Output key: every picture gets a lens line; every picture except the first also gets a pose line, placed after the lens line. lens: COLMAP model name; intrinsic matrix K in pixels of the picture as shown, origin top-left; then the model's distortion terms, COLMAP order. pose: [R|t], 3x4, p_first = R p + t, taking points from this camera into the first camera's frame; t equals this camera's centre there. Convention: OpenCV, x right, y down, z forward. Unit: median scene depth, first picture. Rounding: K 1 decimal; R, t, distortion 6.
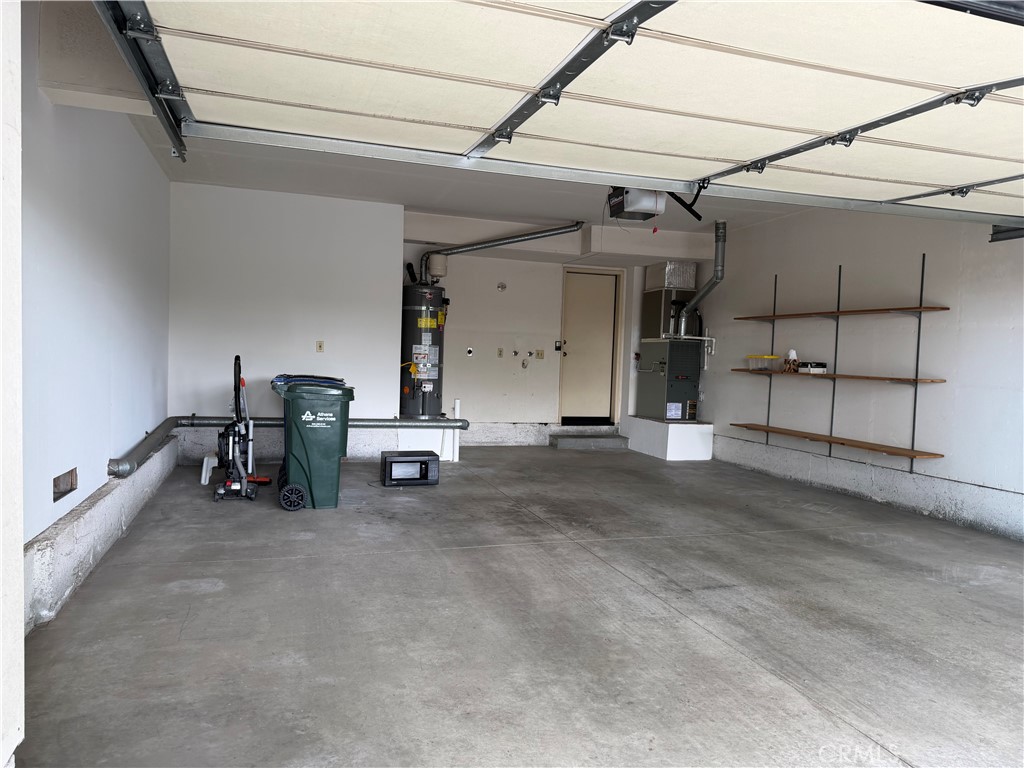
lens RADIAL K [[716.6, 0, 512.0], [0, 716.6, 384.0], [0, 0, 1]] dist [0.078310, -0.101339]
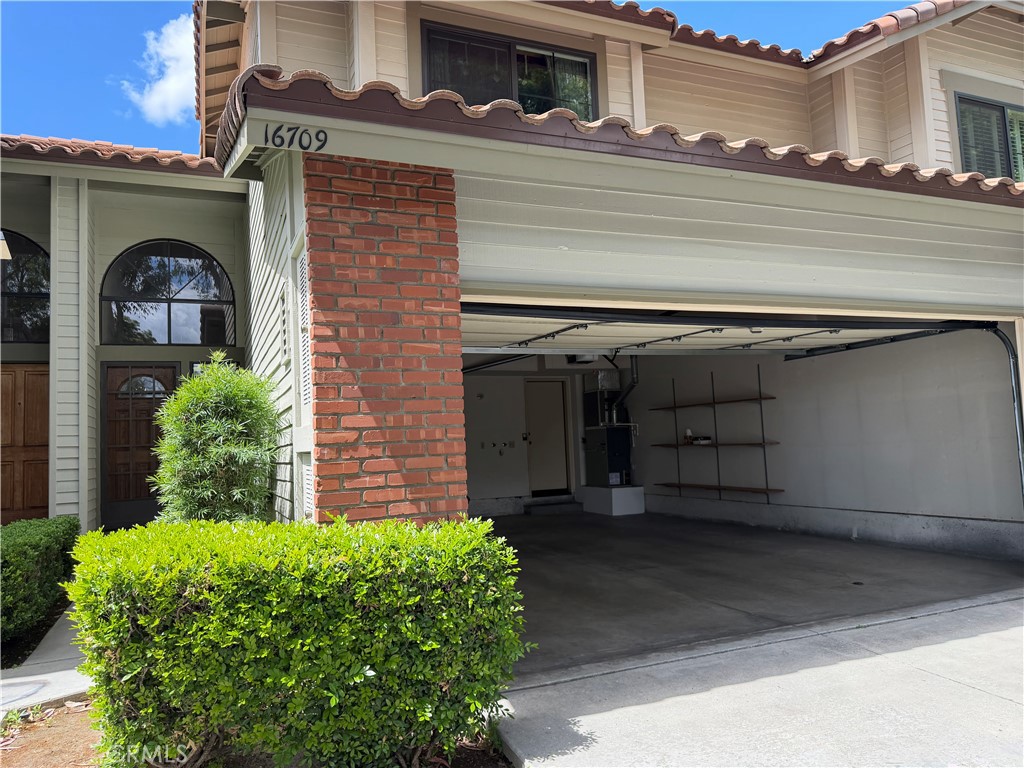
lens RADIAL K [[716.6, 0, 512.0], [0, 716.6, 384.0], [0, 0, 1]] dist [0.078310, -0.101339]
pose [[0.993282, -0.068536, 0.093239, -0.085371], [0.079598, 0.989503, -0.120614, 0.008858], [-0.083994, 0.127225, 0.988311, -0.366053]]
